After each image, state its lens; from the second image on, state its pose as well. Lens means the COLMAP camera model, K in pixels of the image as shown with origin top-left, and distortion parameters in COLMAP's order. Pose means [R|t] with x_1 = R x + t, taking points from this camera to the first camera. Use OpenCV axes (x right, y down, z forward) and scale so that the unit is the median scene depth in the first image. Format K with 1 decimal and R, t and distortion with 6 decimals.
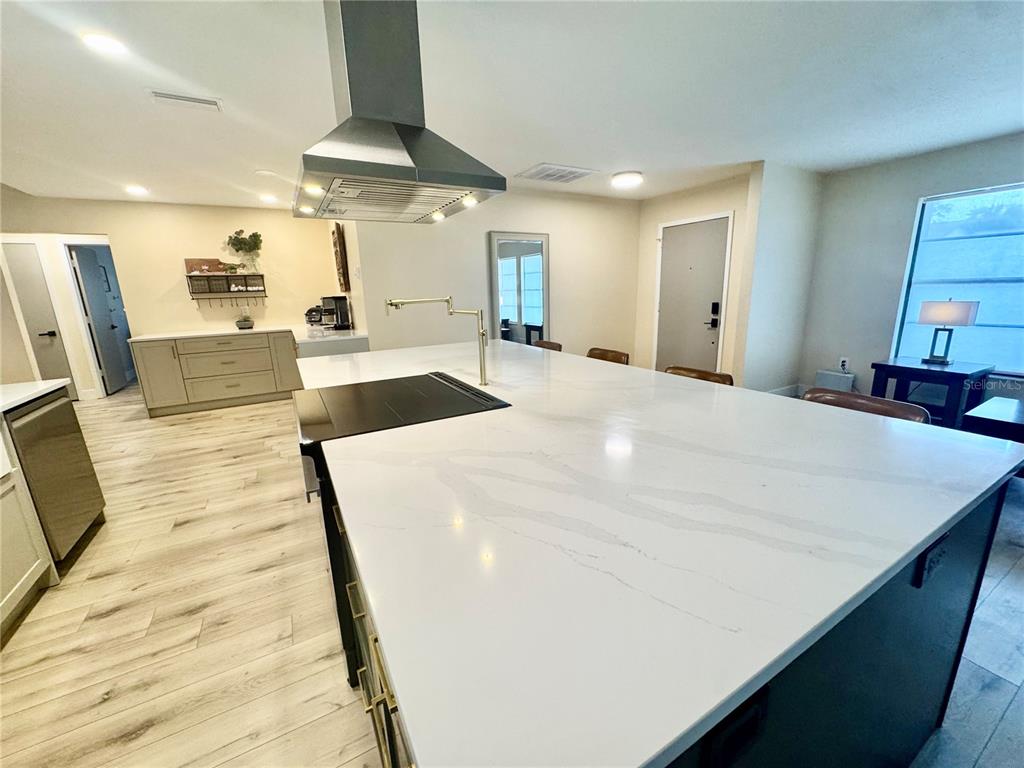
lens RADIAL K [[408.4, 0, 512.0], [0, 408.4, 384.0], [0, 0, 1]] dist [-0.000751, -0.000120]
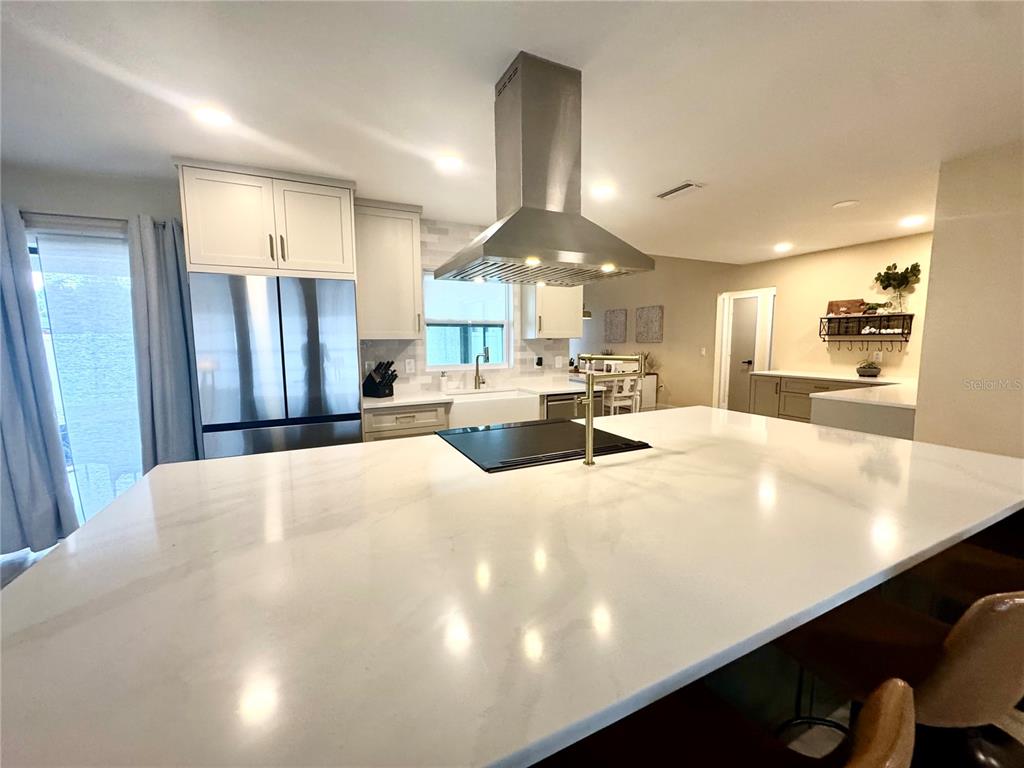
lens RADIAL K [[408.4, 0, 512.0], [0, 408.4, 384.0], [0, 0, 1]] dist [-0.000751, -0.000120]
pose [[-0.064566, 0.141149, -0.987881, 0.260989], [-0.222395, 0.963014, 0.152132, -0.086587], [0.972817, 0.229522, -0.030787, 0.304646]]
